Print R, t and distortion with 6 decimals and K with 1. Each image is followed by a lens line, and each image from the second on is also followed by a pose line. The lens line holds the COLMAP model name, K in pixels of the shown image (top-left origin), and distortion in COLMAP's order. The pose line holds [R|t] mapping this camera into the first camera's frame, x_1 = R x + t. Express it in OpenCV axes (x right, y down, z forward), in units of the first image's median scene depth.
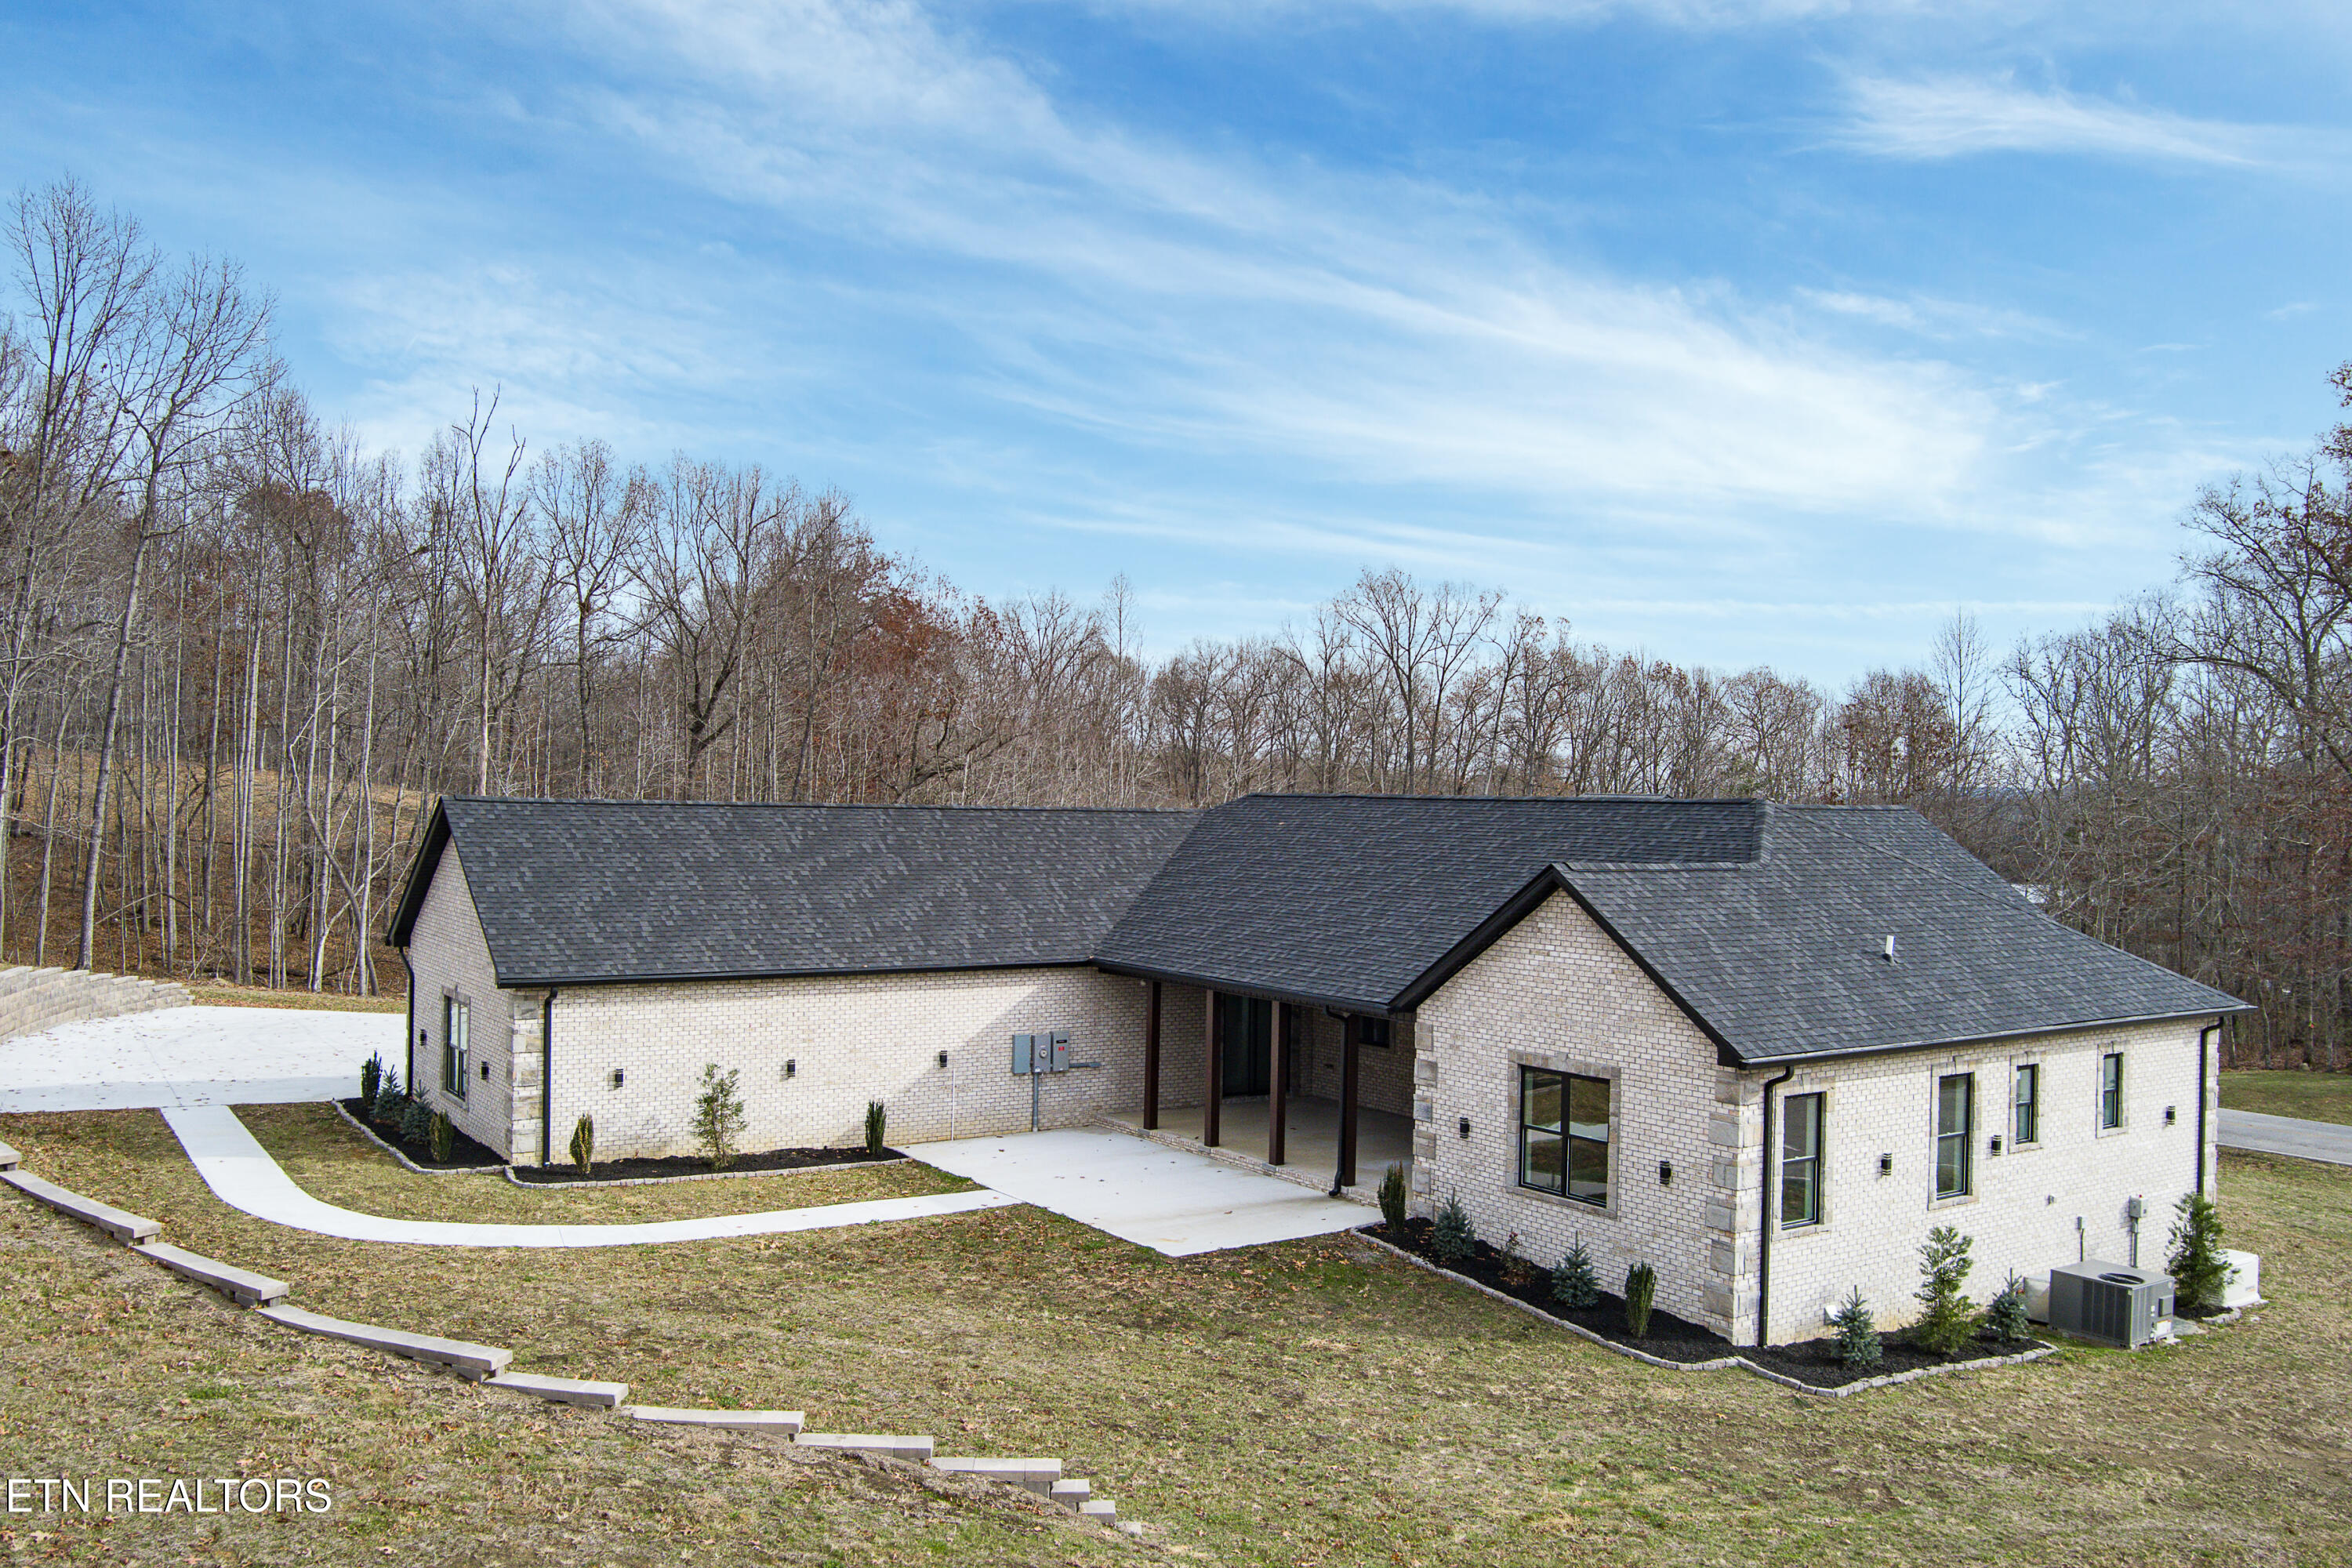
lens RADIAL K [[1902.9, 0, 1162.2], [0, 1902.9, 780.1], [0, 0, 1]] dist [-0.073900, 0.002574]
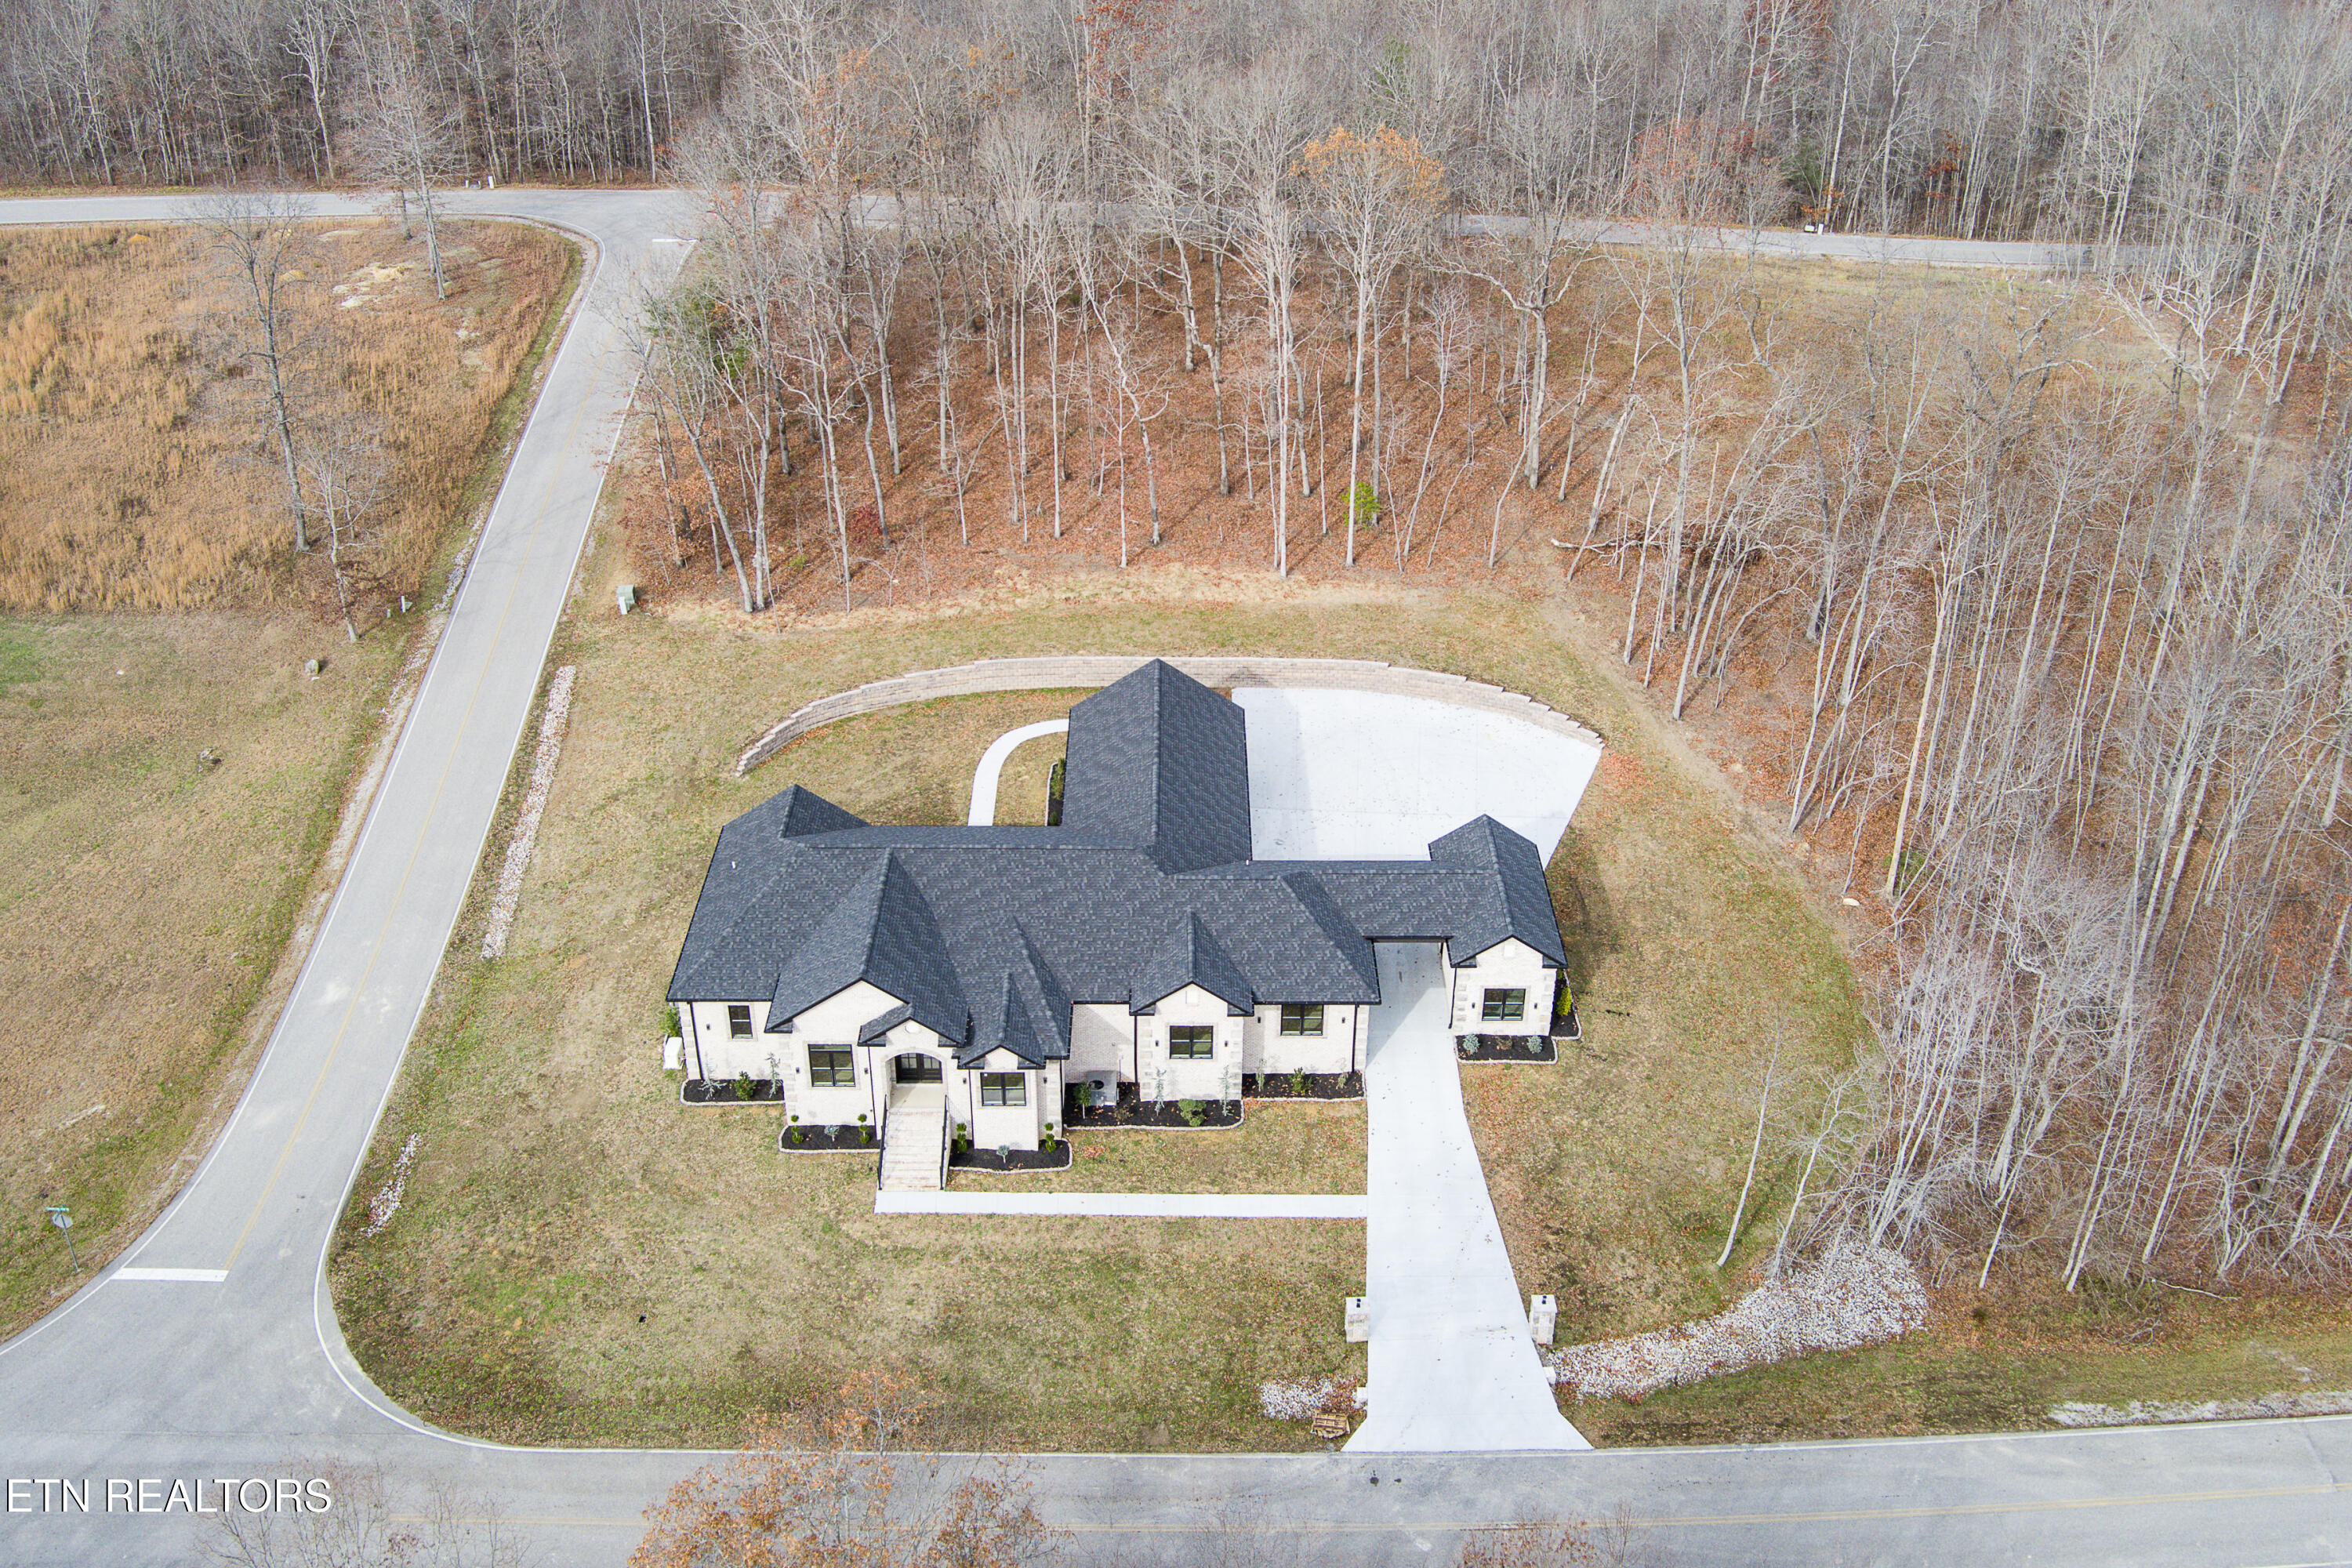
lens RADIAL K [[2121.1, 0, 1181.4], [0, 2121.1, 776.3], [0, 0, 1]] dist [-0.068153, -0.005220]
pose [[-0.551281, 0.410081, -0.726583, 2.510473], [-0.011495, 0.867053, 0.498083, -1.809721], [0.834240, 0.282936, -0.473276, 3.315958]]
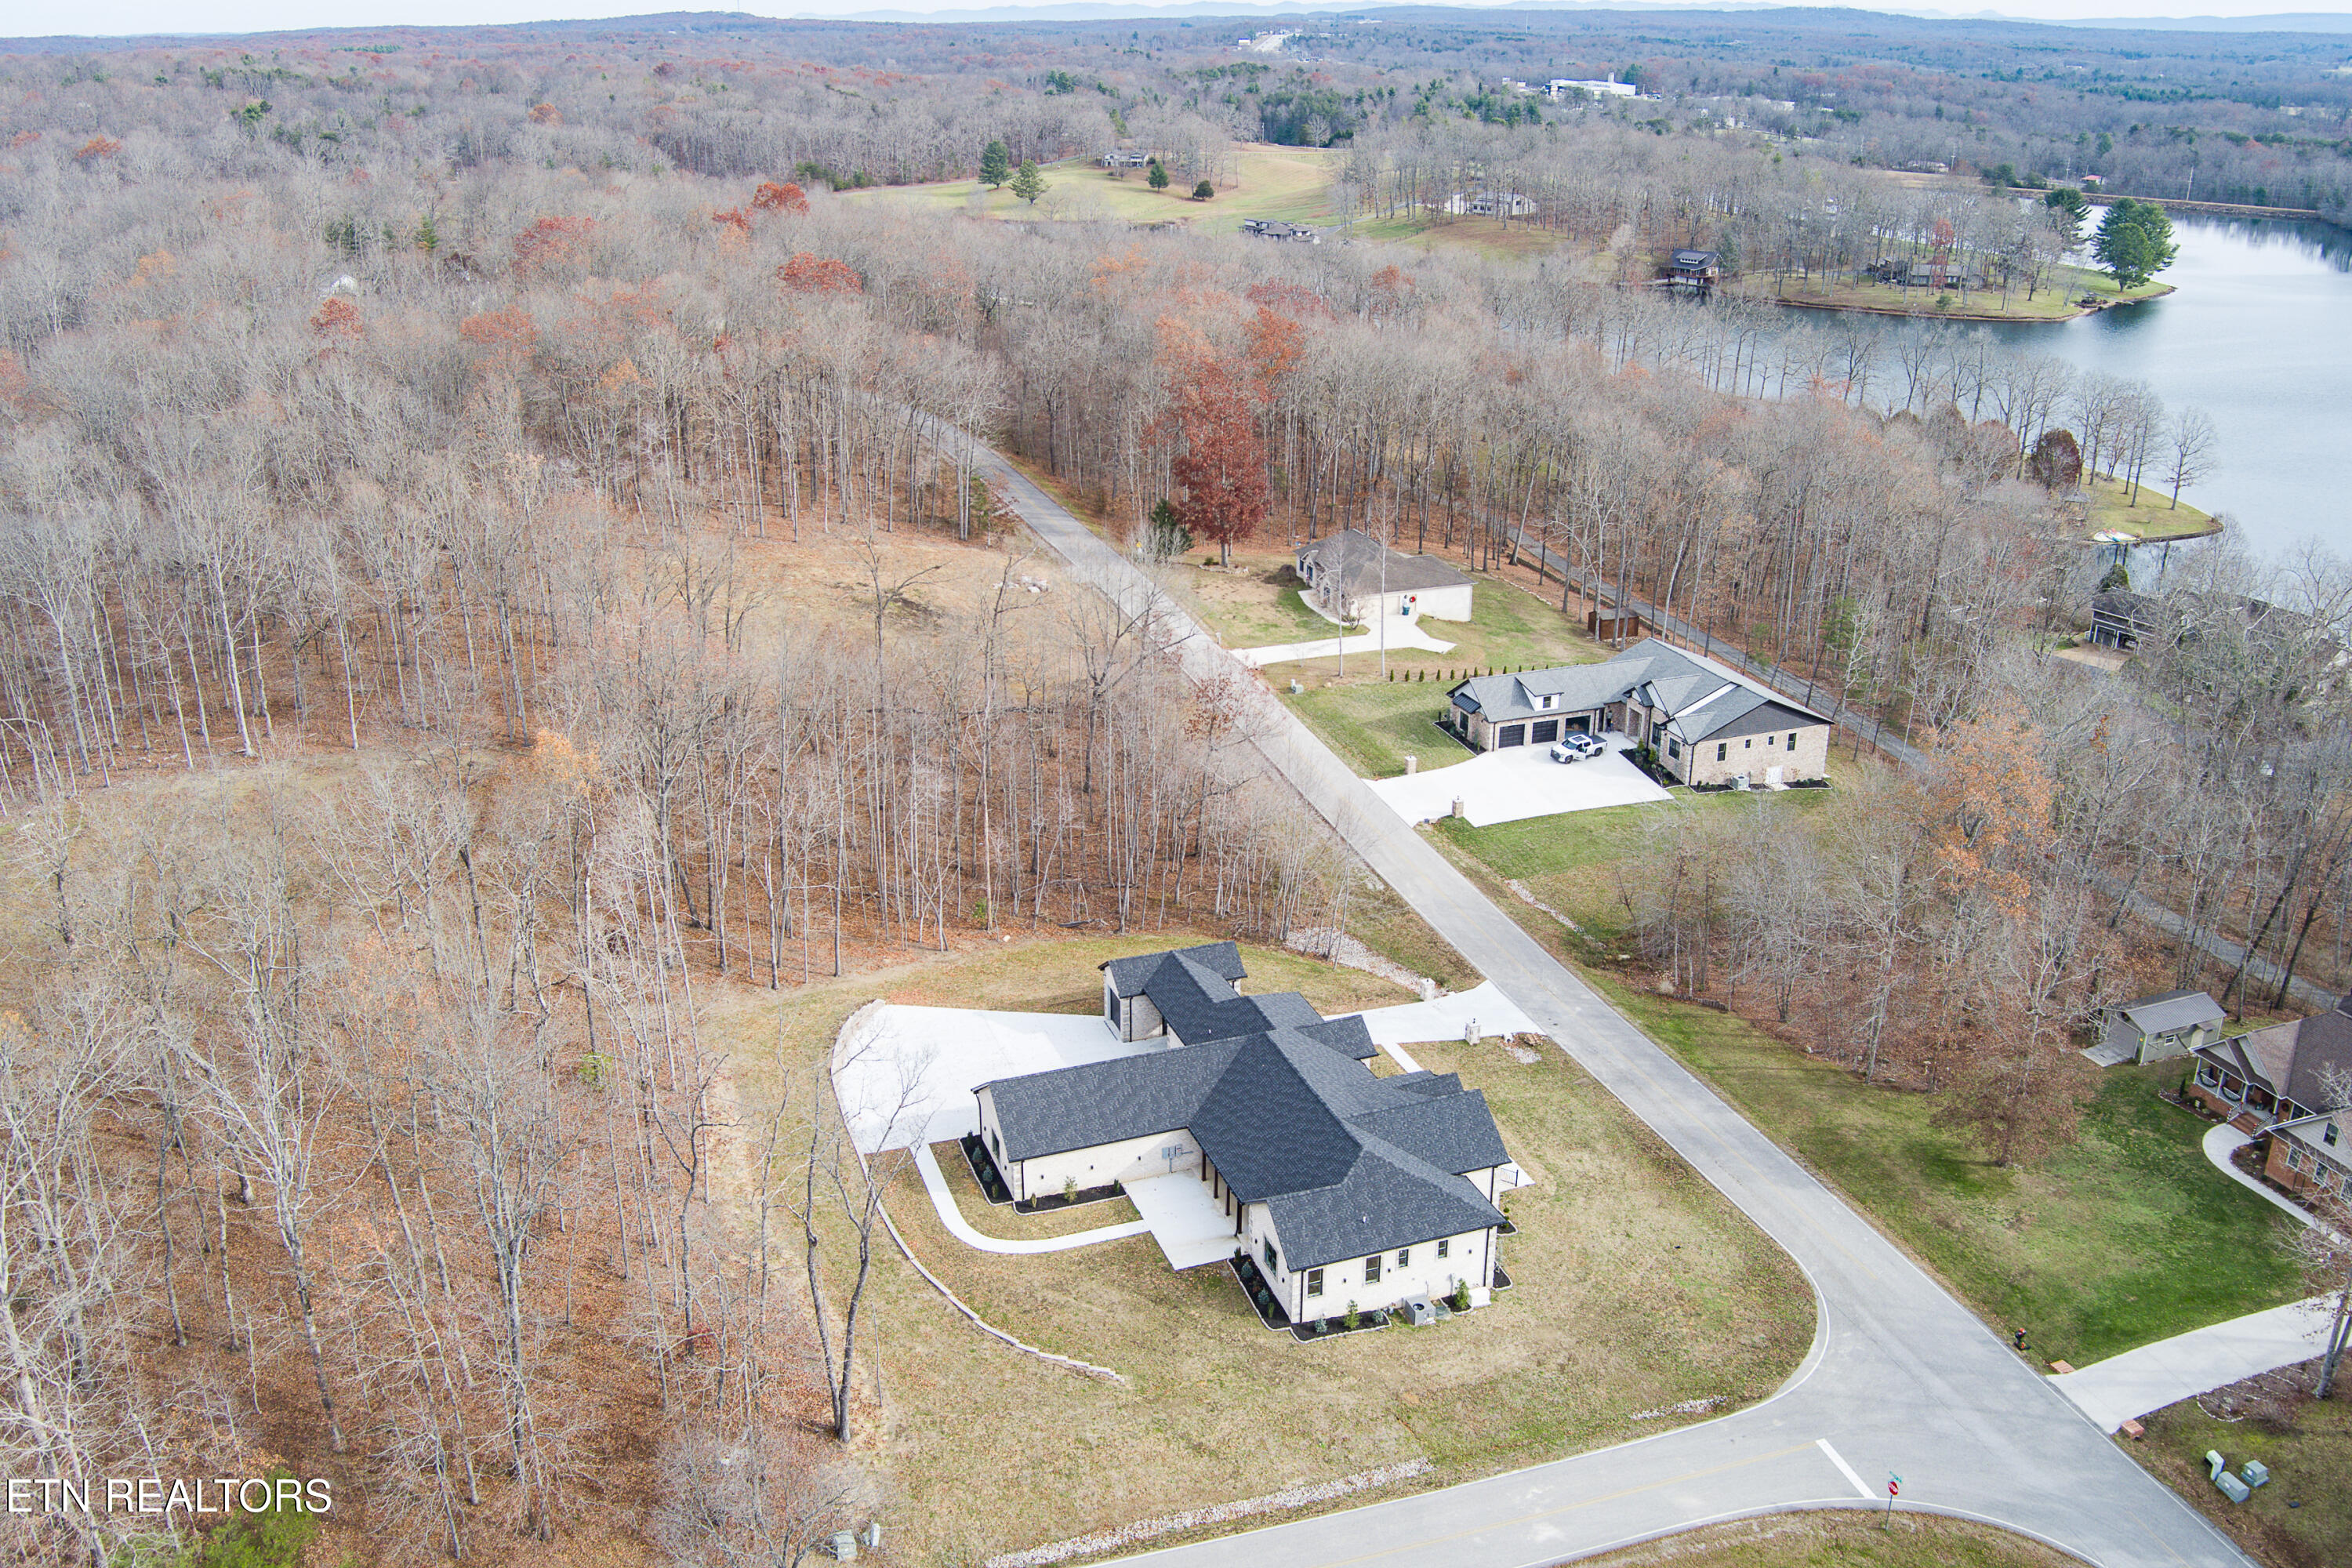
lens RADIAL K [[1959.4, 0, 1179.2], [0, 1959.4, 784.9], [0, 0, 1]] dist [-0.067298, 0.010172]
pose [[0.972550, 0.069991, -0.221919, 0.877369], [0.018944, 0.926711, 0.375297, -2.298459], [0.231922, -0.369199, 0.899947, -2.385789]]
